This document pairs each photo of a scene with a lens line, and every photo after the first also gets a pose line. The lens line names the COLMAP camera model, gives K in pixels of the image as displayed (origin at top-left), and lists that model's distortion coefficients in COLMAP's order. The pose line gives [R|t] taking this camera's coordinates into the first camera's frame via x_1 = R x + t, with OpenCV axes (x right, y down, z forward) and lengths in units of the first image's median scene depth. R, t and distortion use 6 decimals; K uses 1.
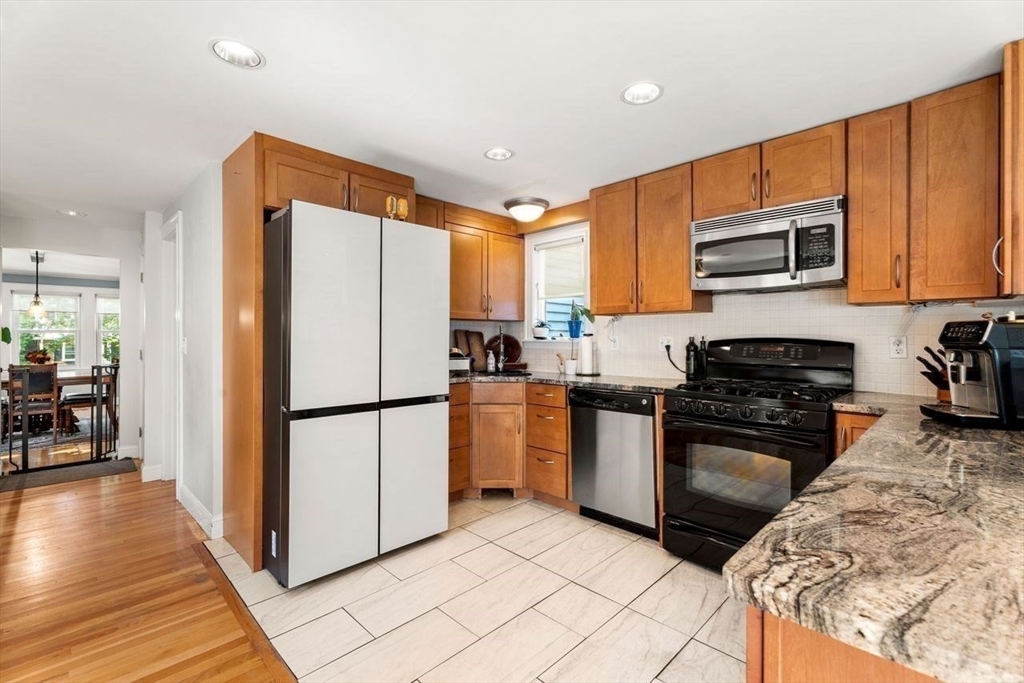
lens RADIAL K [[454.1, 0, 511.5], [0, 454.1, 335.0], [0, 0, 1]] dist [0.000658, 0.000022]
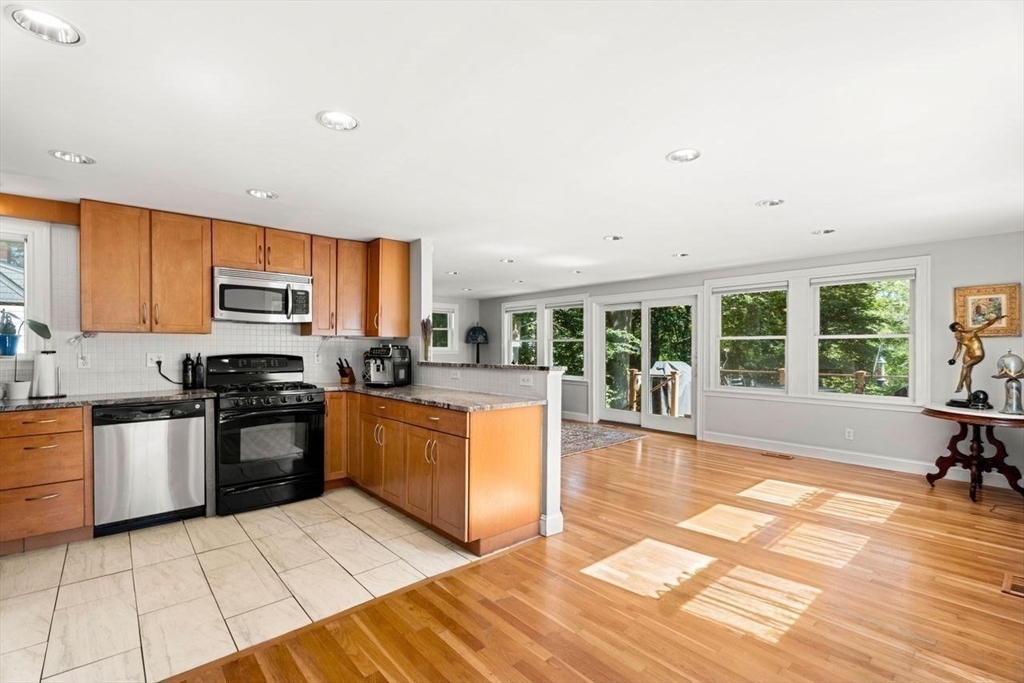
lens RADIAL K [[460.2, 0, 509.4], [0, 460.2, 349.6], [0, 0, 1]] dist [-0.001444, -0.000240]
pose [[0.073512, -0.003520, 0.997288, -0.884701], [-0.006544, 0.999971, 0.004012, -0.019395], [-0.997273, -0.006822, 0.073487, 0.052717]]
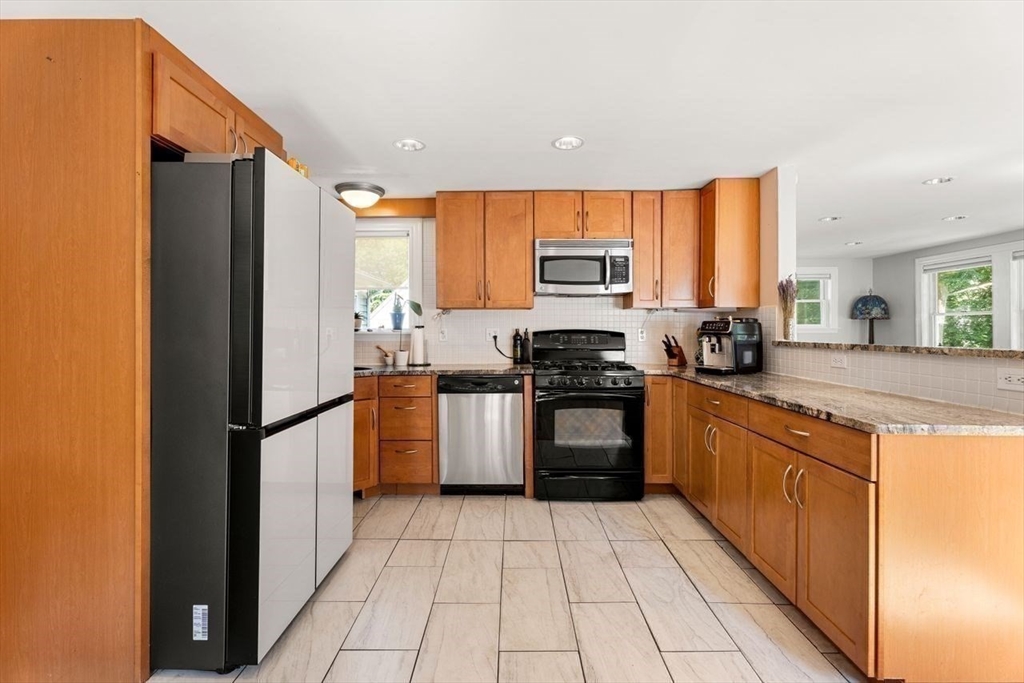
lens RADIAL K [[459.6, 0, 510.0], [0, 459.6, 326.9], [0, 0, 1]] dist [0.002002, 0.000758]
pose [[0.716067, 0.002470, 0.698027, -0.567774], [-0.002973, 0.999995, -0.000489, -0.000402], [-0.698025, -0.001724, 0.716072, 0.127601]]
